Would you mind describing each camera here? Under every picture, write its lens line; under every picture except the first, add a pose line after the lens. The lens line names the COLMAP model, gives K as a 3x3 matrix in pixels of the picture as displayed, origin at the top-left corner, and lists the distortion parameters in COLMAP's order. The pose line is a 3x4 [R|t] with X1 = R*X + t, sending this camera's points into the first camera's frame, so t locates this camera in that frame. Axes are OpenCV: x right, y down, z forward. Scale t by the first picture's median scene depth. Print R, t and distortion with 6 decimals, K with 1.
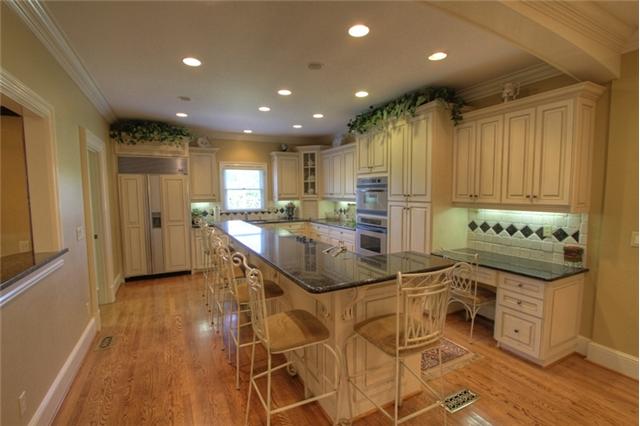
lens RADIAL K [[295.2, 0, 319.2], [0, 295.2, 215.0], [0, 0, 1]] dist [0.002665, 0.000106]
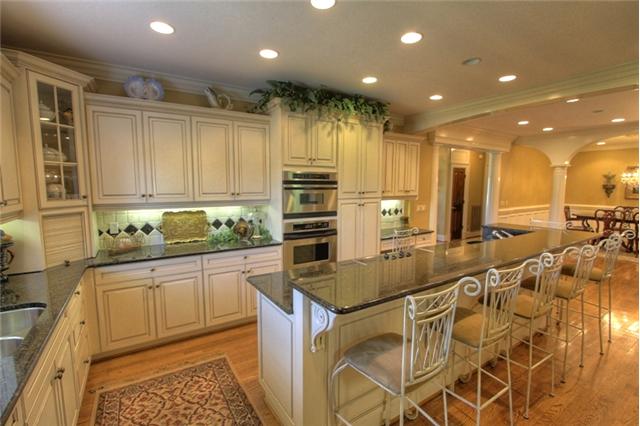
lens RADIAL K [[258.7, 0, 319.5], [0, 258.7, 209.6], [0, 0, 1]] dist [-0.019070, -0.000037]
pose [[-0.027751, -0.079197, 0.996473, -0.565151], [0.087755, 0.992815, 0.081351, -0.084927], [-0.995755, 0.089703, -0.020602, 1.055763]]
